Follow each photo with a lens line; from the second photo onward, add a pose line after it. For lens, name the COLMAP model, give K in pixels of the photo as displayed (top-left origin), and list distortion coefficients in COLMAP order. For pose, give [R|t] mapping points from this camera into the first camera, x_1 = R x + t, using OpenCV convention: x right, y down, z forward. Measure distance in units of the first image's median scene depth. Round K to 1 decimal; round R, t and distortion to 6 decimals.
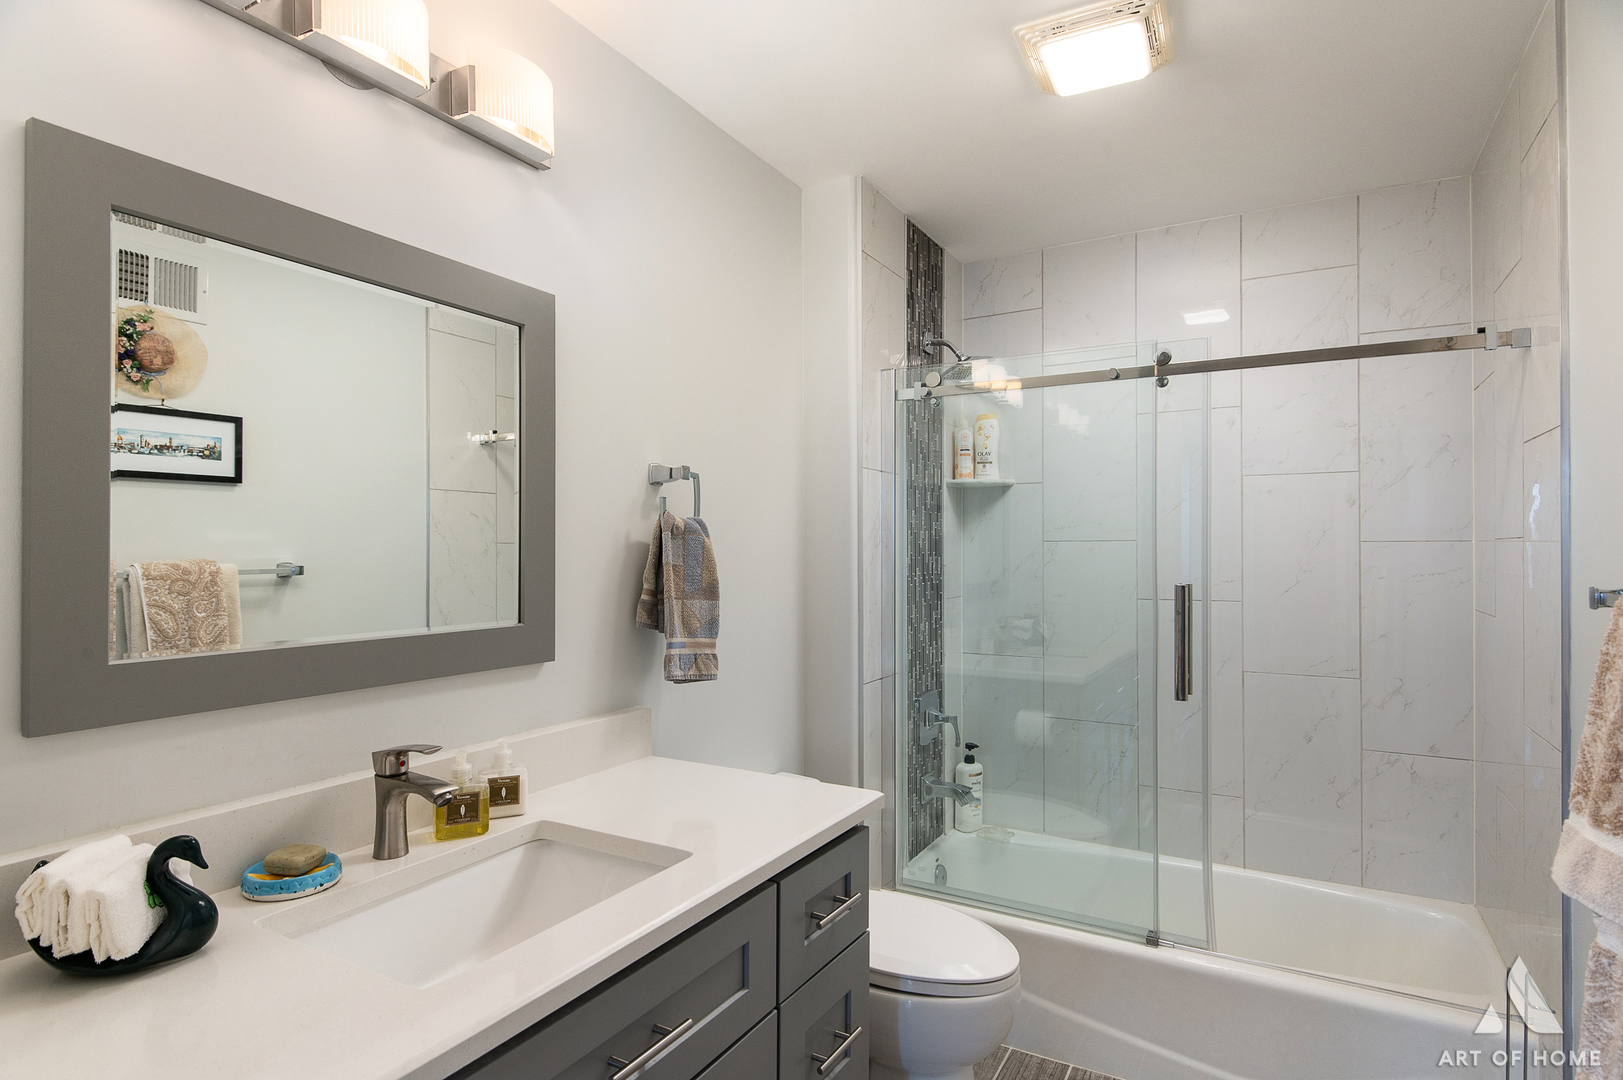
lens RADIAL K [[868.2, 0, 811.5], [0, 868.2, 540.0], [0, 0, 1]] dist [-0.001477, 0.000117]
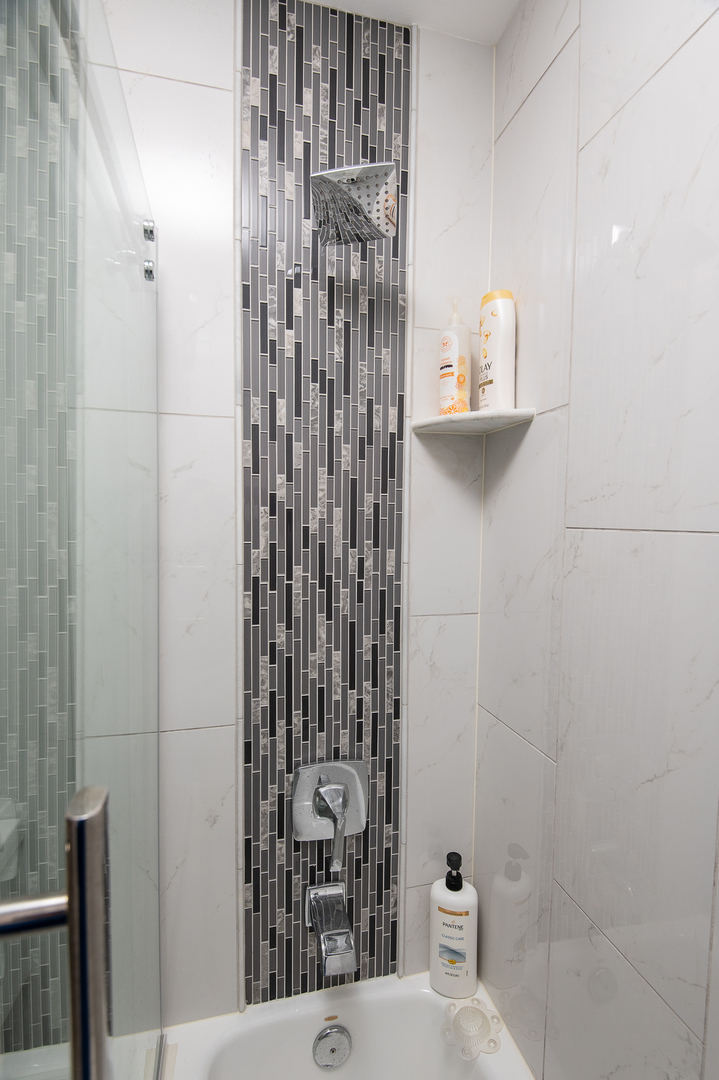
lens RADIAL K [[526.1, 0, 359.5], [0, 526.1, 540.0], [0, 0, 1]] dist [0.006323, -0.000286]
pose [[0.699516, 0.037732, -0.713620, 0.391278], [-0.001827, 0.998696, 0.051014, -0.005636], [0.714614, -0.034381, 0.698673, 0.704878]]
